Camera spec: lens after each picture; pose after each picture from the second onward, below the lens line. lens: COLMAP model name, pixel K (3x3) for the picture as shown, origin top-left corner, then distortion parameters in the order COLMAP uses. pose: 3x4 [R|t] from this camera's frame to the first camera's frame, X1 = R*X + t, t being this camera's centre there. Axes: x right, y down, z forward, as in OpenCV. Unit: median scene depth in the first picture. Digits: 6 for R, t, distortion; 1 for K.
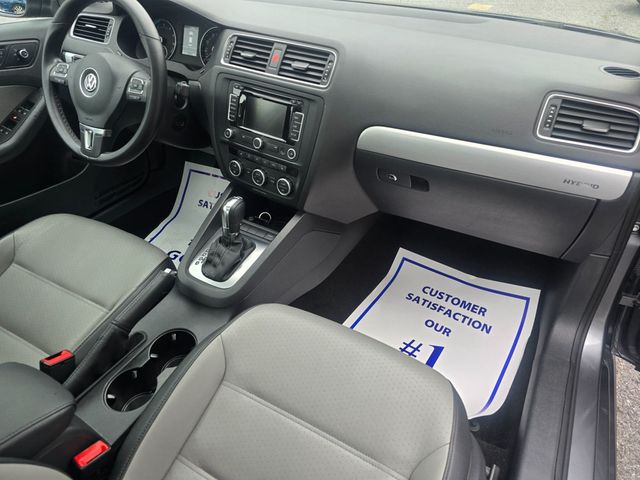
lens RADIAL K [[433.2, 0, 333.9], [0, 433.2, 230.1], [0, 0, 1]] dist [0.038596, -0.026849]
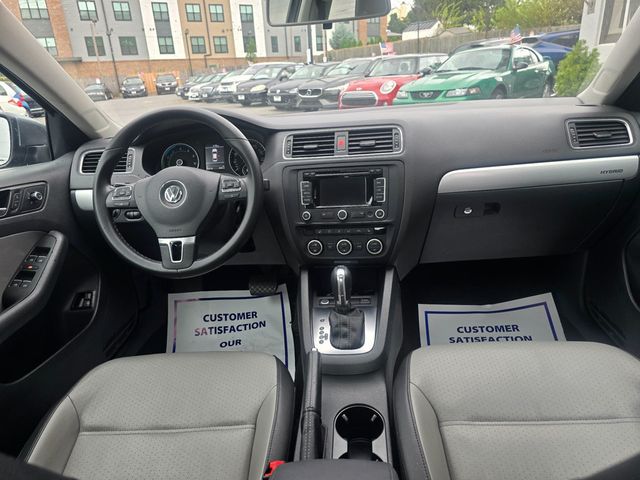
lens RADIAL K [[433.2, 0, 321.0], [0, 433.2, 233.4], [0, 0, 1]] dist [0.038596, -0.026849]
pose [[0.896957, -0.214001, 0.386875, -0.644693], [0.321831, 0.916016, -0.239457, 0.085770], [-0.303140, 0.339291, 0.890499, 0.053461]]
